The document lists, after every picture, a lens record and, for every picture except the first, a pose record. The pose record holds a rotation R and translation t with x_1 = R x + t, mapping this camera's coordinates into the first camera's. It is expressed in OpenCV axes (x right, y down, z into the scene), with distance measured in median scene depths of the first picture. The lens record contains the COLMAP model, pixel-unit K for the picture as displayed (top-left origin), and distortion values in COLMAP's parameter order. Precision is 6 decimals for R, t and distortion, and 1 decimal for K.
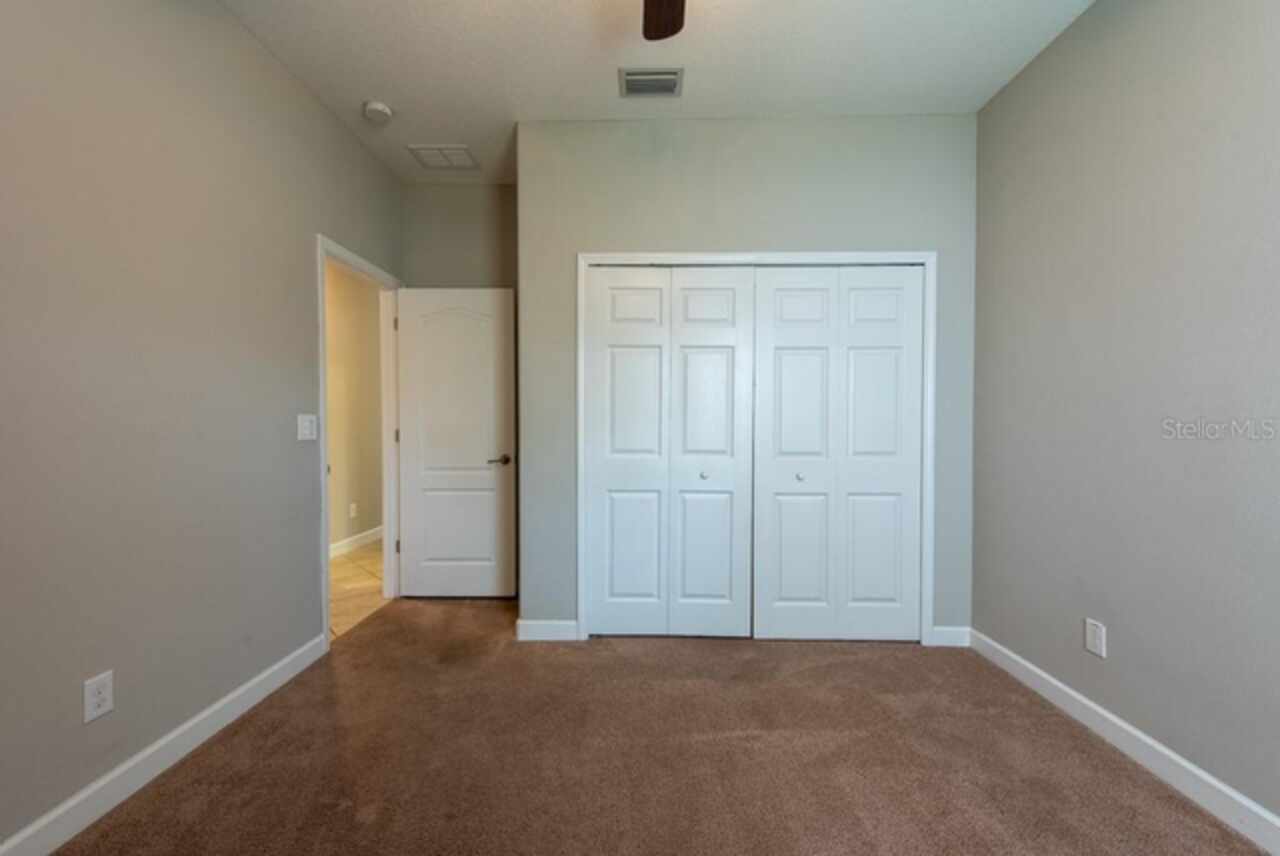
lens RADIAL K [[498.5, 0, 634.8], [0, 498.5, 427.5], [0, 0, 1]] dist [-0.000480, -0.000318]
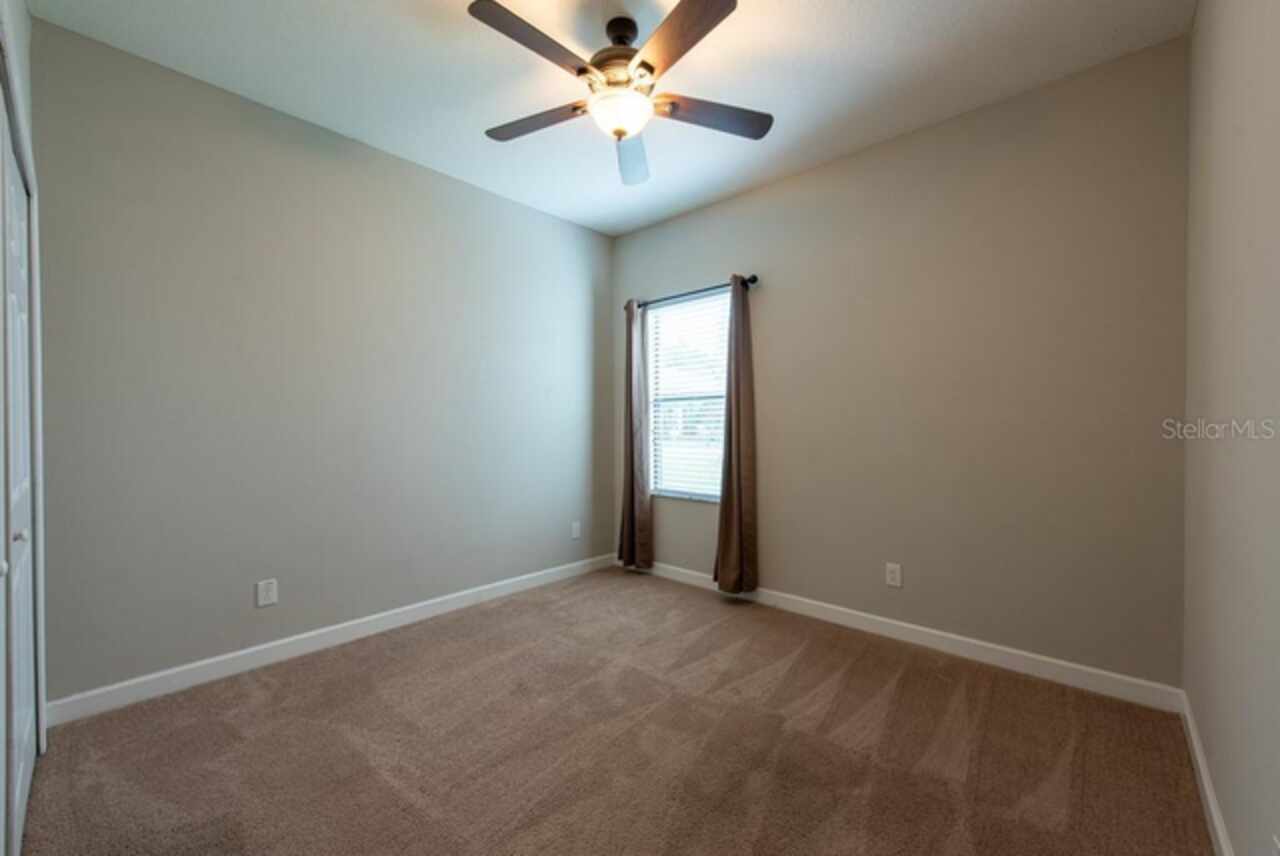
lens RADIAL K [[498.5, 0, 634.8], [0, 498.5, 427.5], [0, 0, 1]] dist [-0.000480, -0.000318]
pose [[-0.755832, 0.003914, 0.654754, -0.665284], [0.012780, 0.999880, 0.008776, -0.011112], [-0.654641, 0.015001, -0.755791, 1.345042]]
